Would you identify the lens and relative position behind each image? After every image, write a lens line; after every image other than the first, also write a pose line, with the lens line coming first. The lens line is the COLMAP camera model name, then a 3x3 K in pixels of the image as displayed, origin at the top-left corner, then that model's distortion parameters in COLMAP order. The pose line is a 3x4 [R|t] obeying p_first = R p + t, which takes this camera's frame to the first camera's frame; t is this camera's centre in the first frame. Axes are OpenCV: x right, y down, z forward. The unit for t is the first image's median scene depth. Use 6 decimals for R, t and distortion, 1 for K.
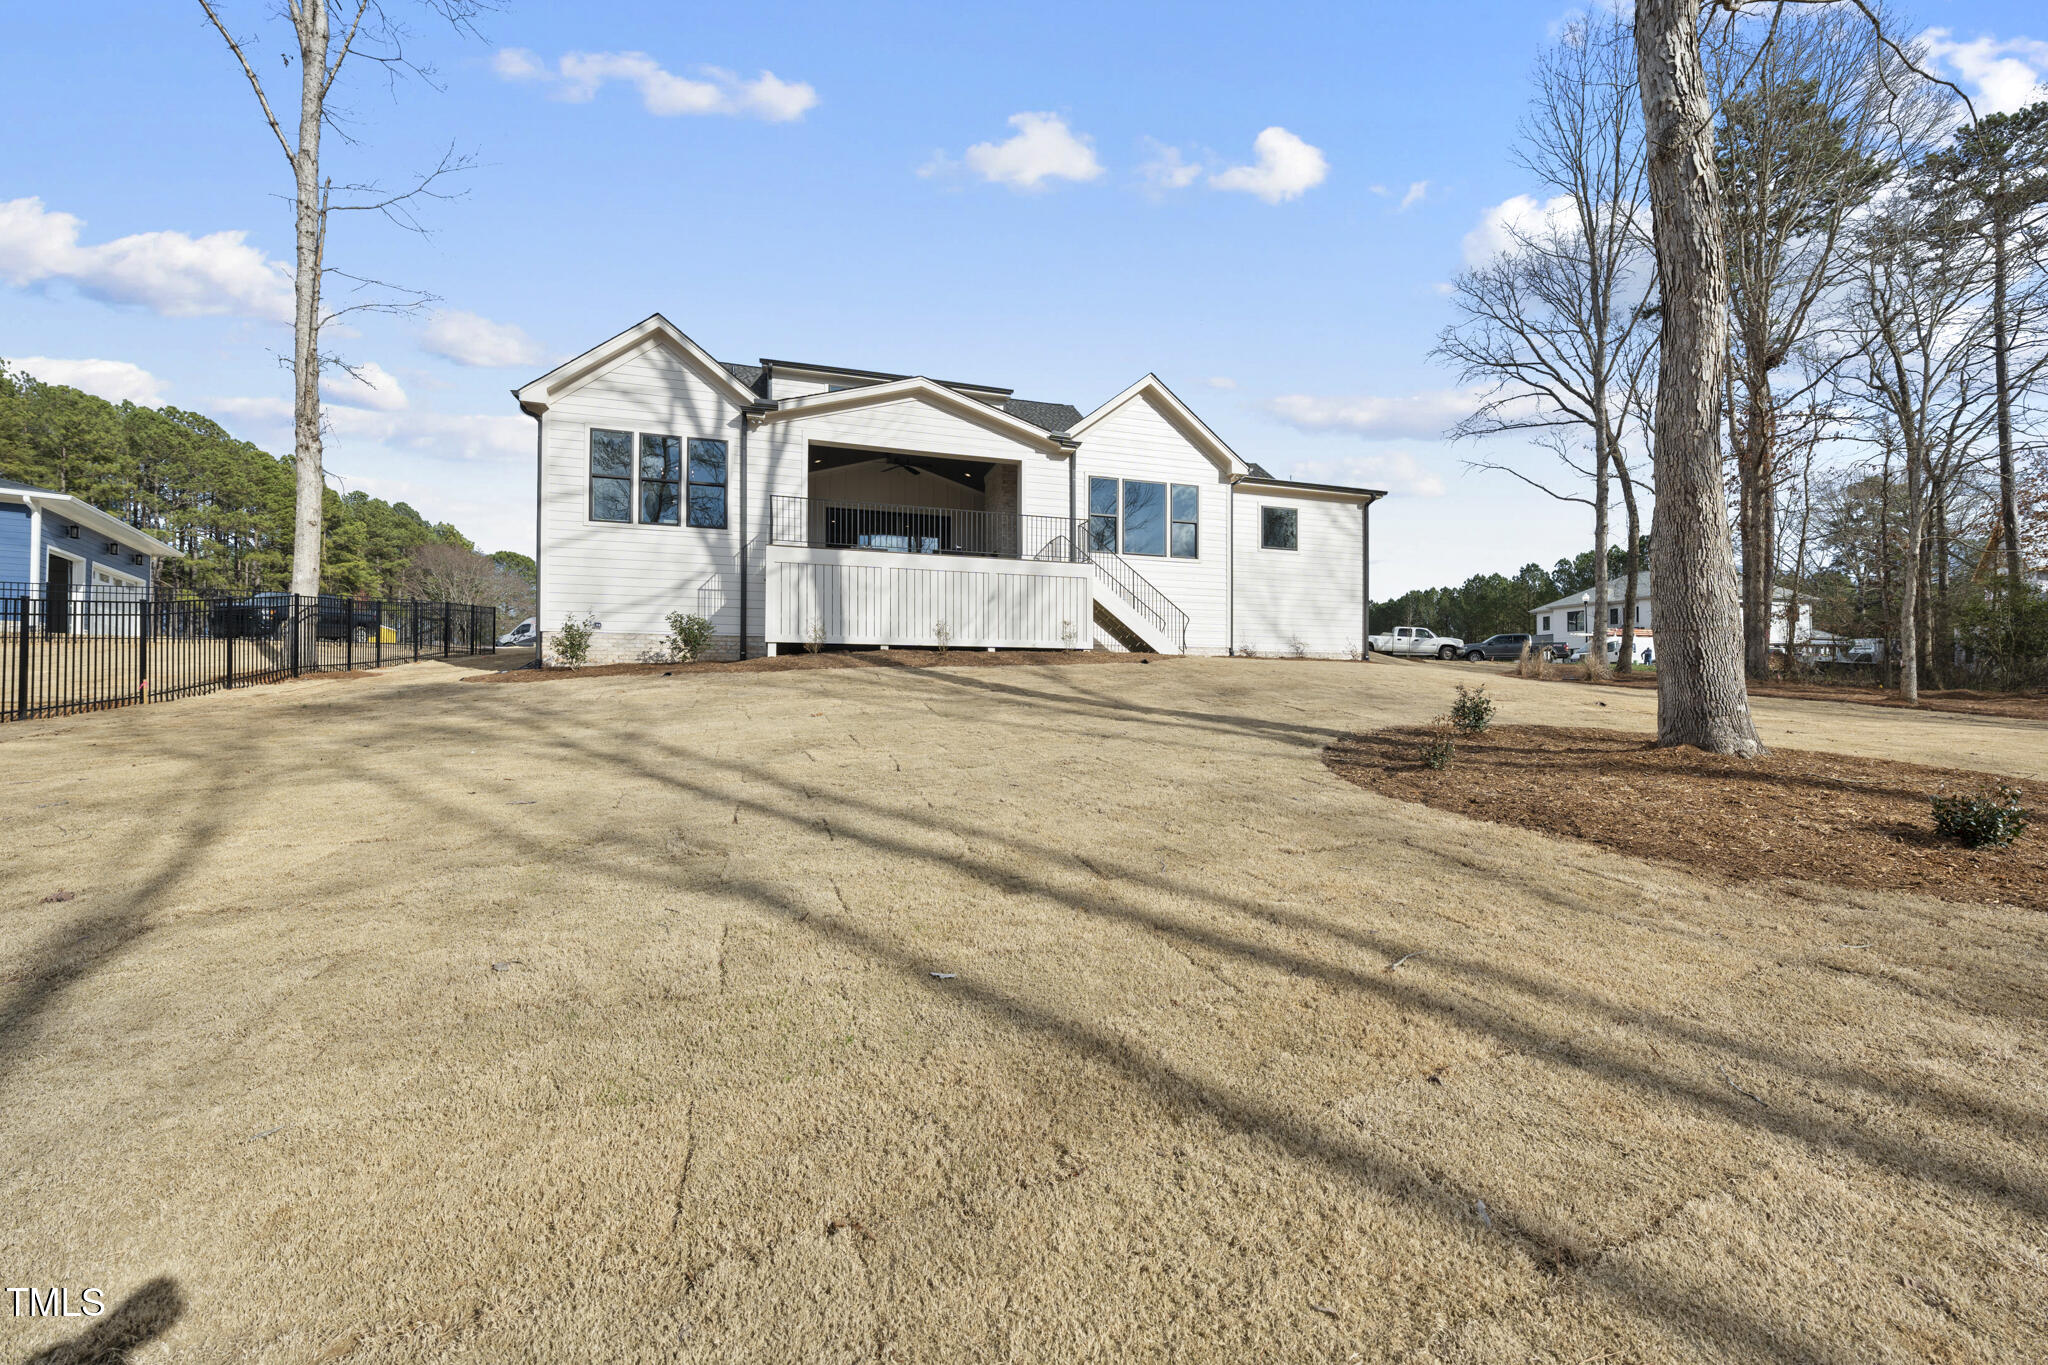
lens RADIAL K [[777.0, 0, 1021.7], [0, 777.0, 682.9], [0, 0, 1]] dist [-0.000163, 0.000055]
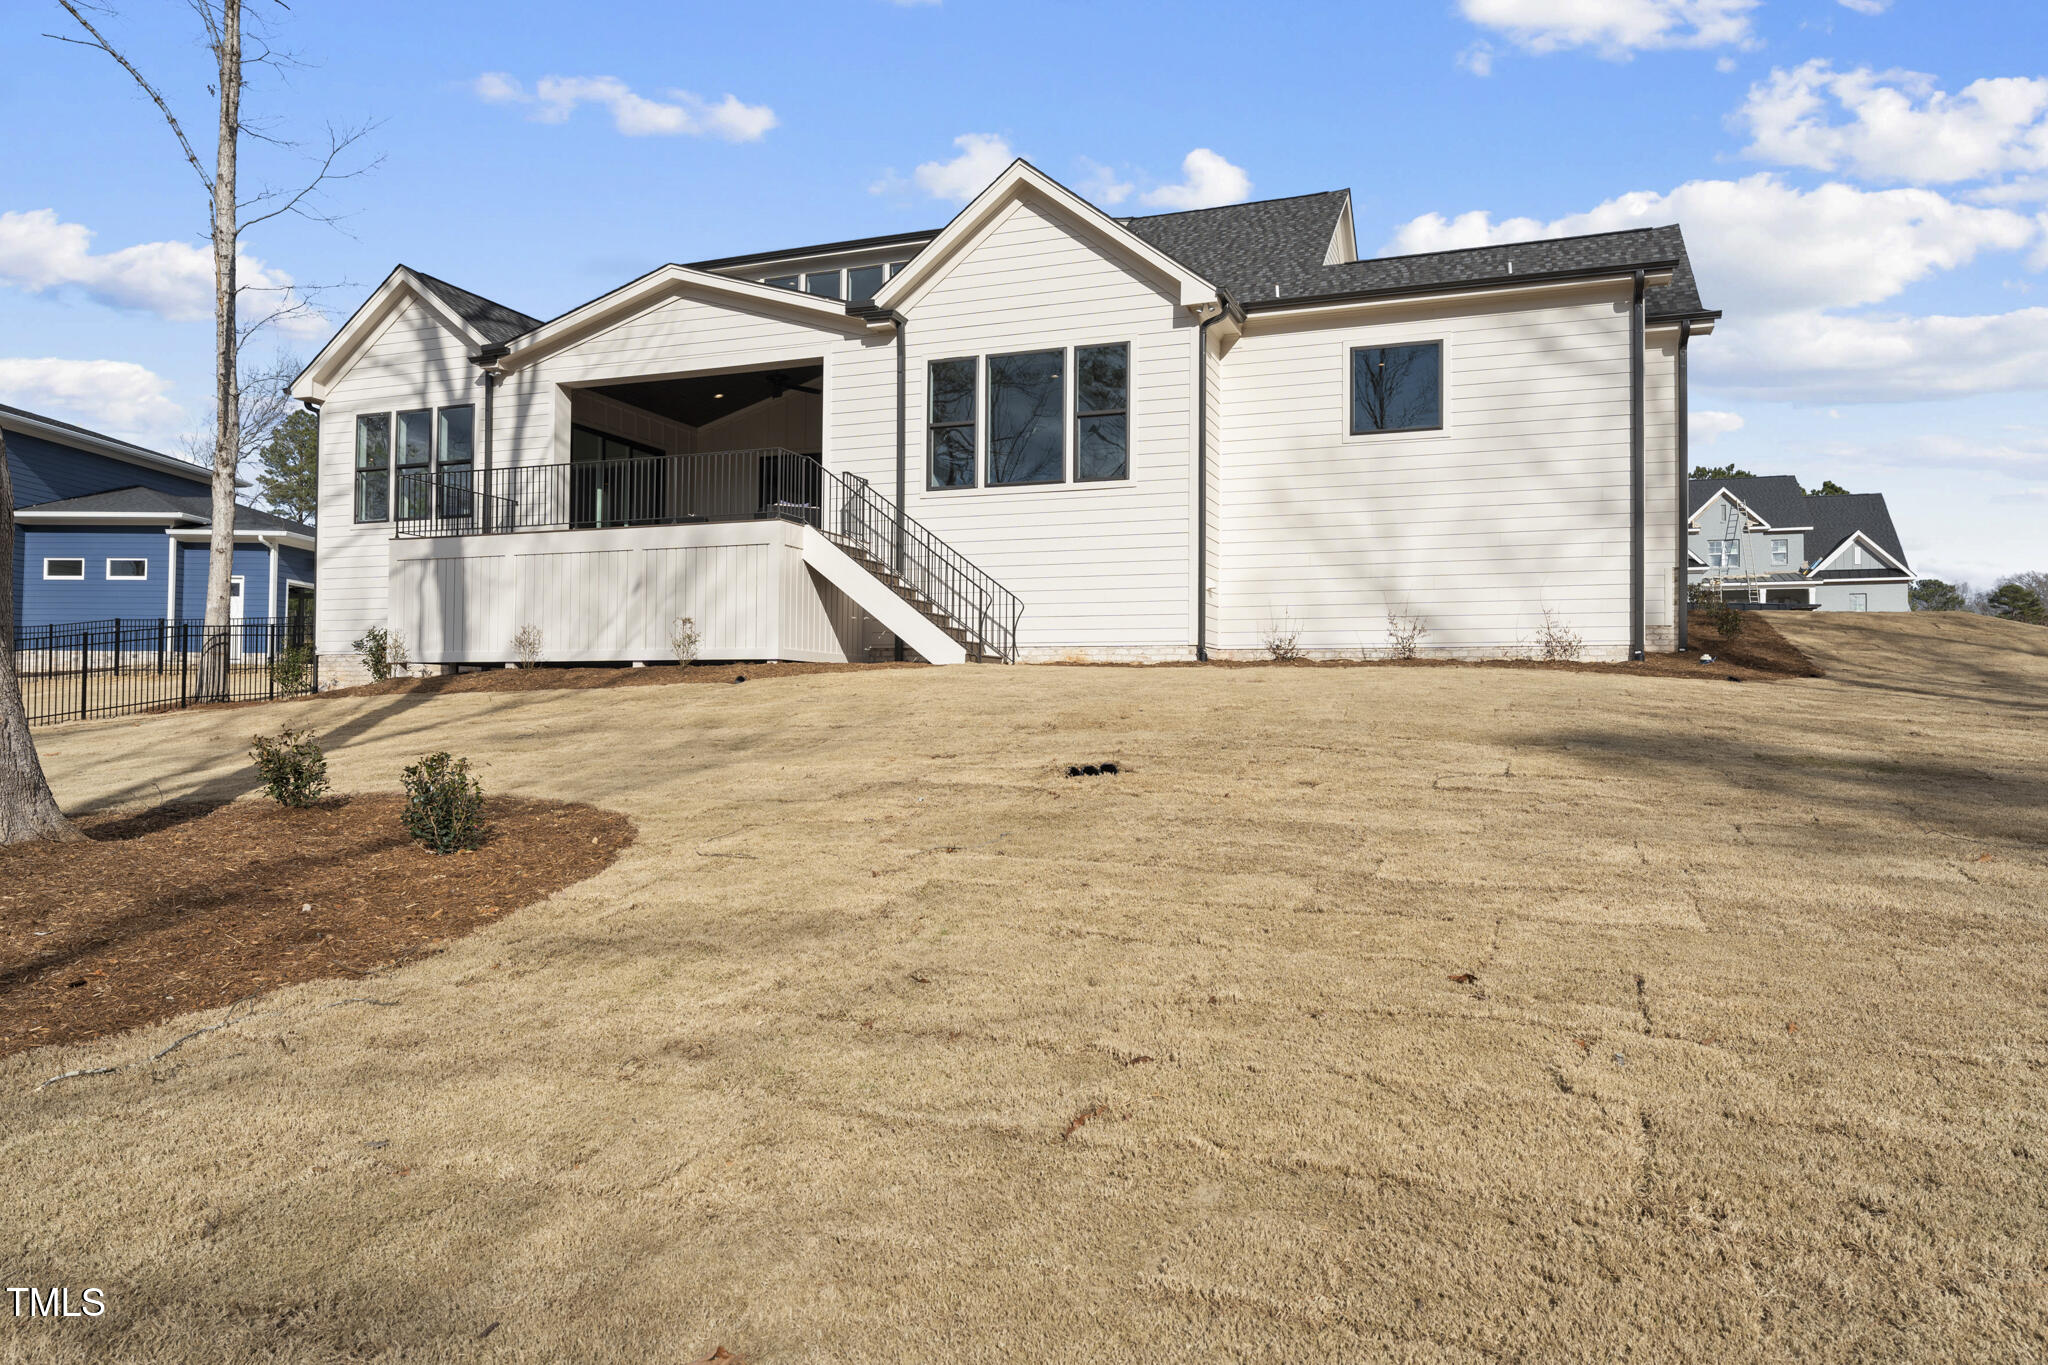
lens RADIAL K [[1319.9, 0, 1024.3], [0, 1319.9, 681.6], [0, 0, 1]] dist [0.004419, 0.001564]
pose [[0.784177, -0.012919, -0.620403, 0.839807], [0.002814, 0.999847, -0.017264, -0.007104], [0.620531, 0.011793, 0.784093, 0.292858]]
